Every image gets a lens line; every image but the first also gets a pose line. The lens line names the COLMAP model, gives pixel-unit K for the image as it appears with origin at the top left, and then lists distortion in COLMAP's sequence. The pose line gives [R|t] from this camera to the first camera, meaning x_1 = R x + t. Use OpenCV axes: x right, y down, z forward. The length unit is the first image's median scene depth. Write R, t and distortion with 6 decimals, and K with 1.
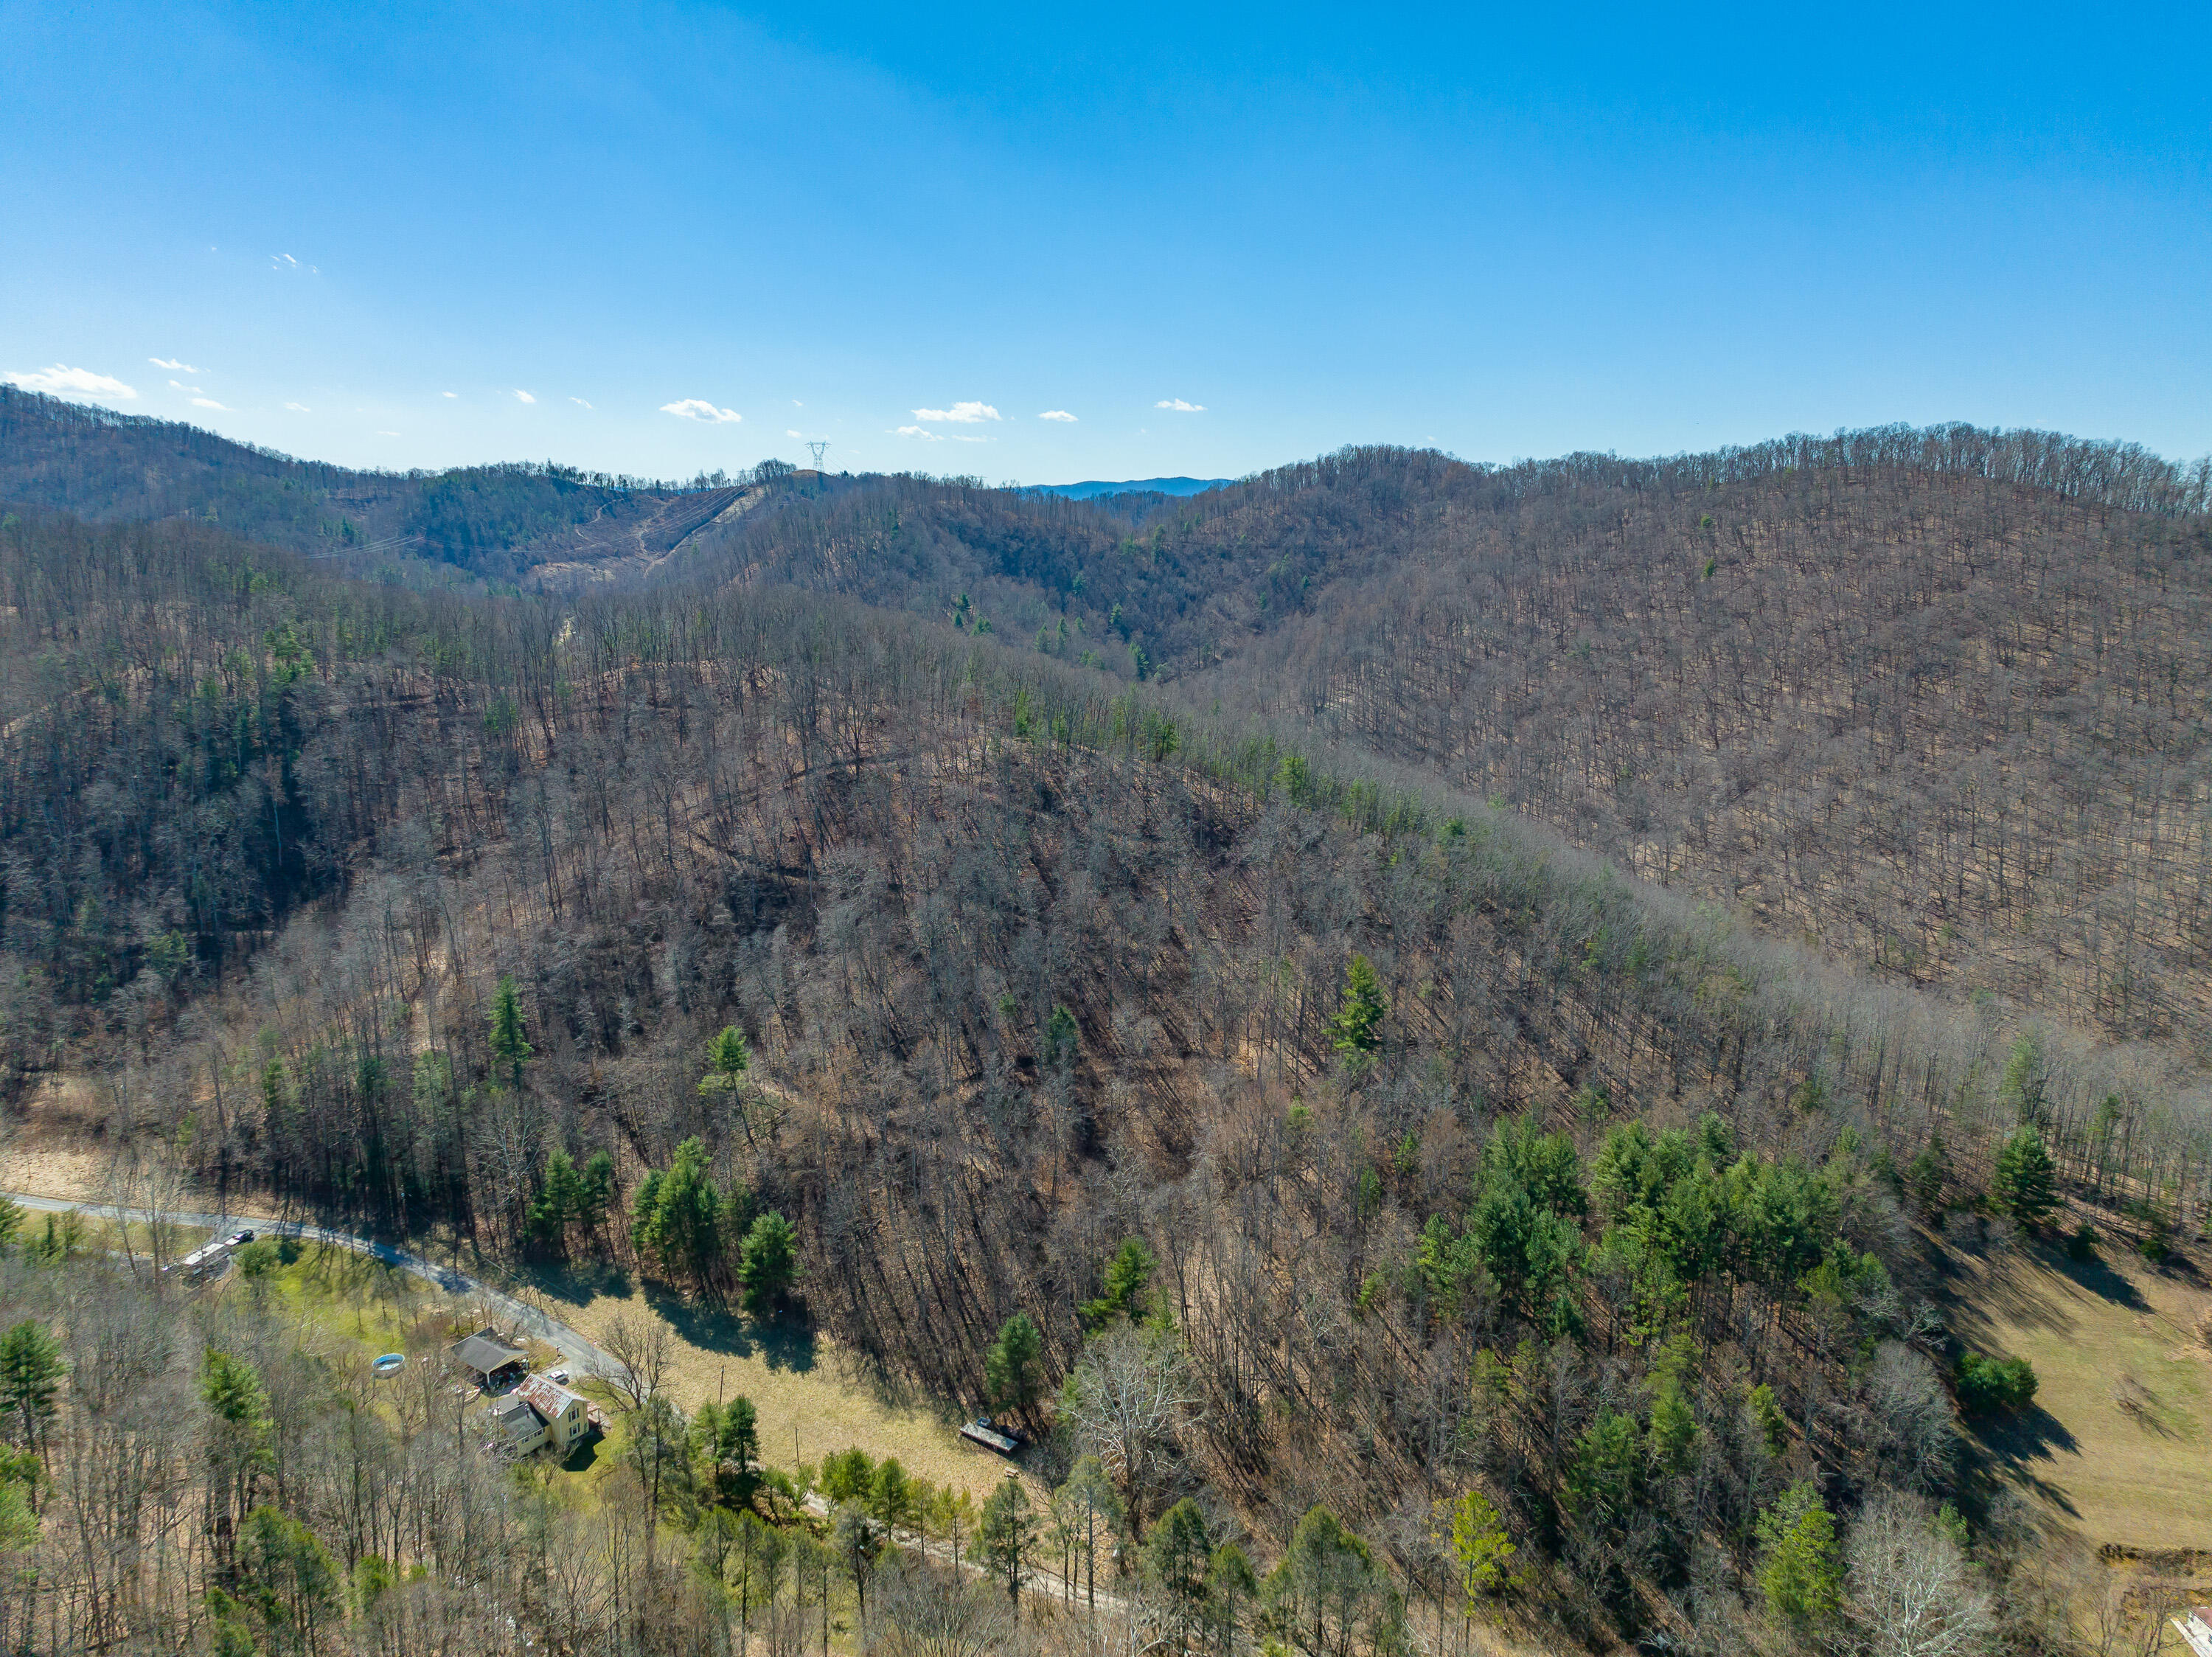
lens RADIAL K [[1555.0, 0, 1101.5], [0, 1555.0, 821.4], [0, 0, 1]] dist [-0.021380, 0.009530]
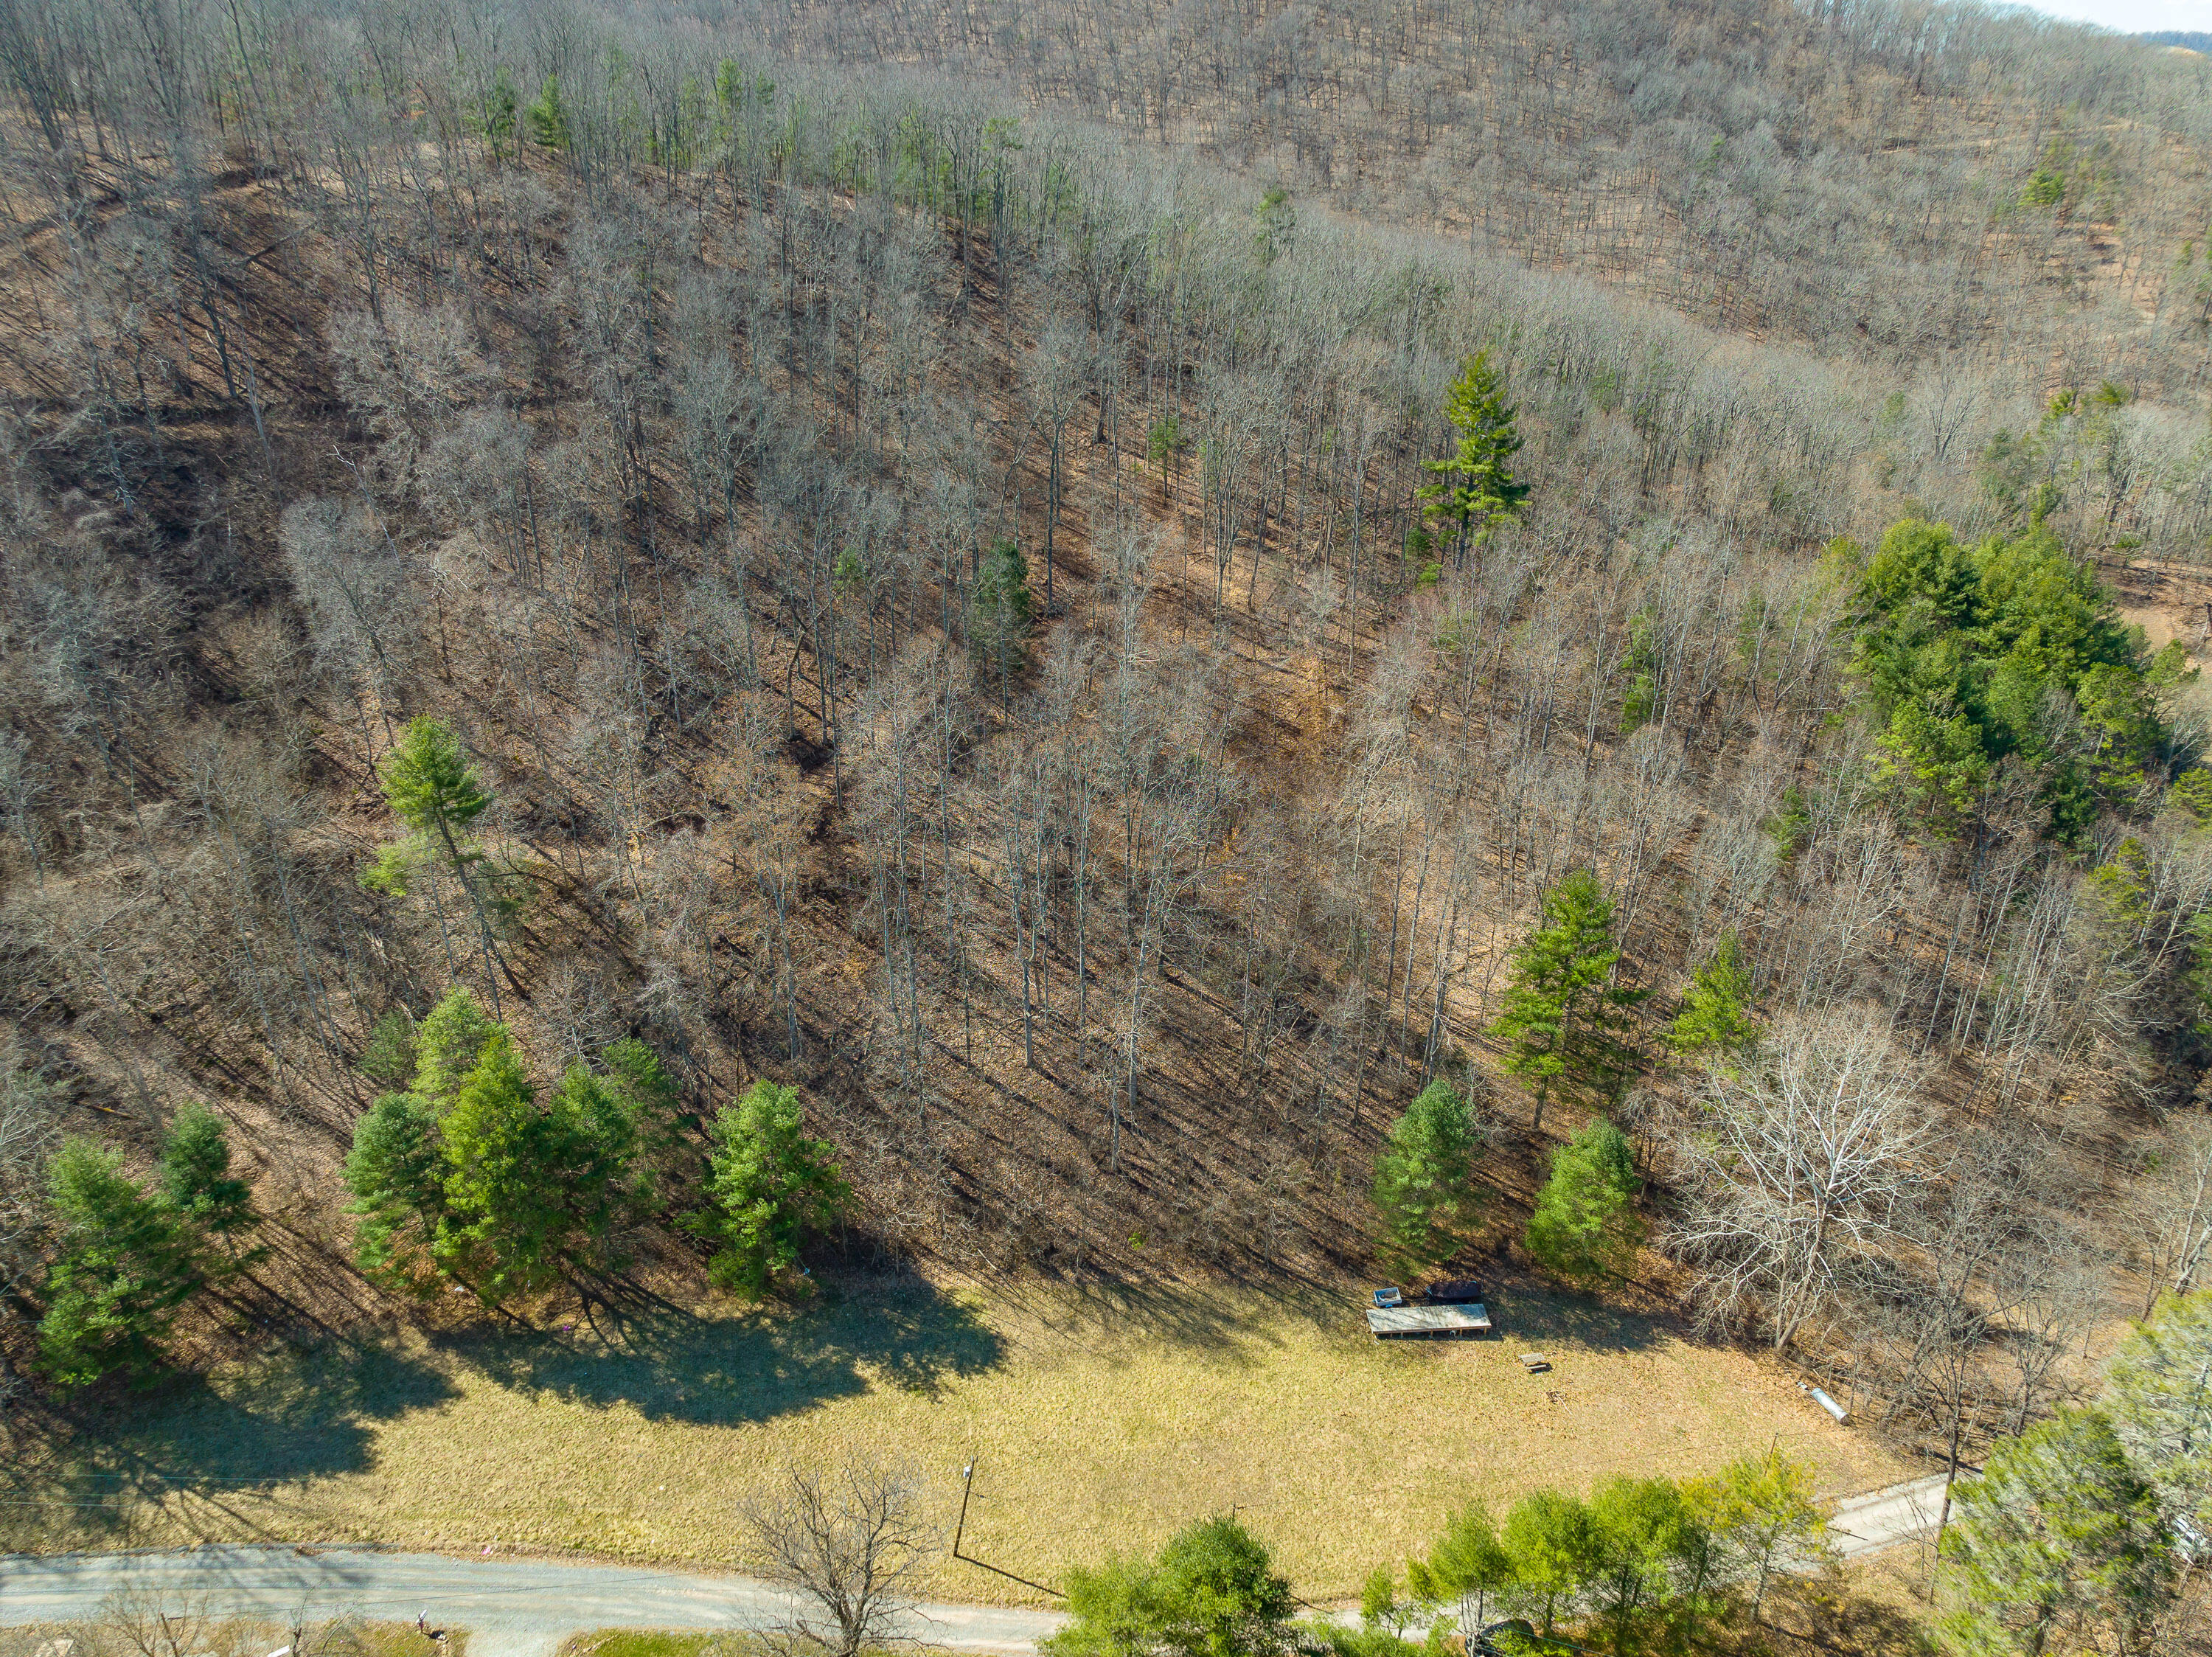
lens RADIAL K [[1555.0, 0, 1110.4], [0, 1555.0, 835.6], [0, 0, 1]] dist [-0.021380, 0.009530]
pose [[0.803642, -0.280348, 0.524943, -0.324718], [0.133252, 0.944461, 0.300396, 0.064051], [-0.580004, -0.171461, 0.796365, 0.572252]]
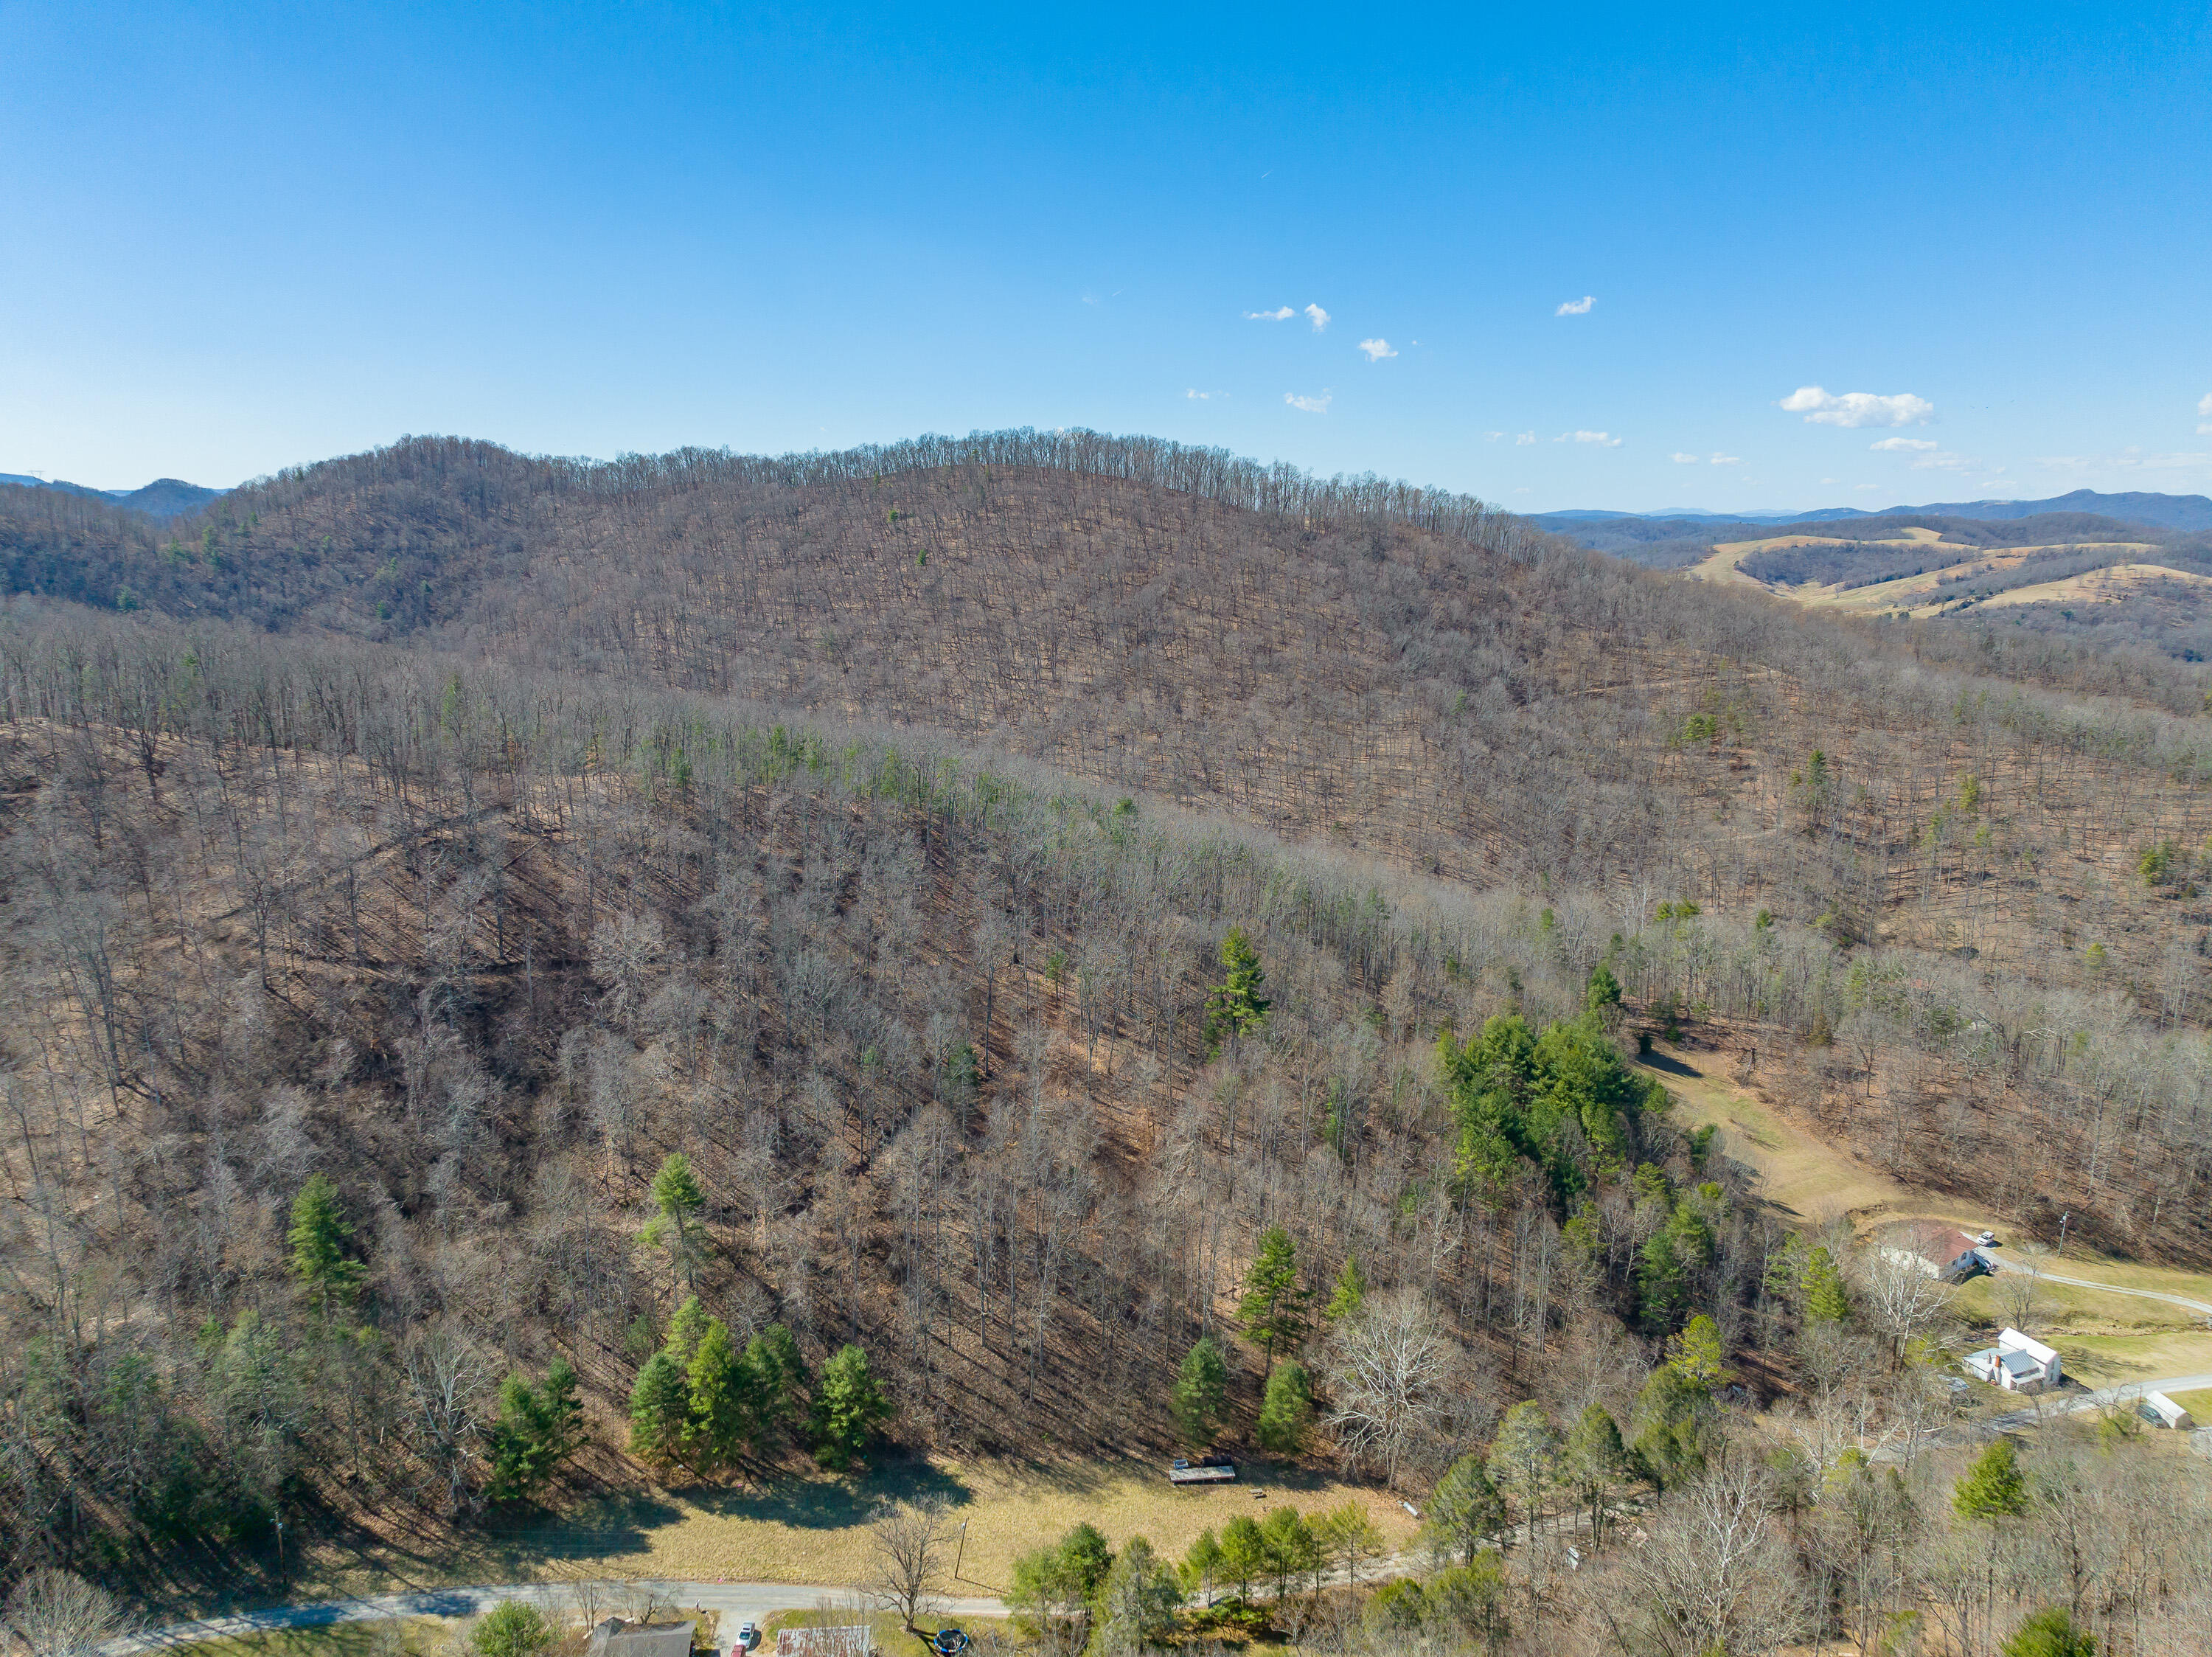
lens RADIAL K [[1555.0, 0, 1127.4], [0, 1555.0, 830.1], [0, 0, 1]] dist [-0.021380, 0.009530]
pose [[0.756195, -0.136932, 0.639858, -0.563686], [0.131874, 0.989686, 0.055946, -0.048376], [-0.640920, 0.042074, 0.766454, 0.233990]]
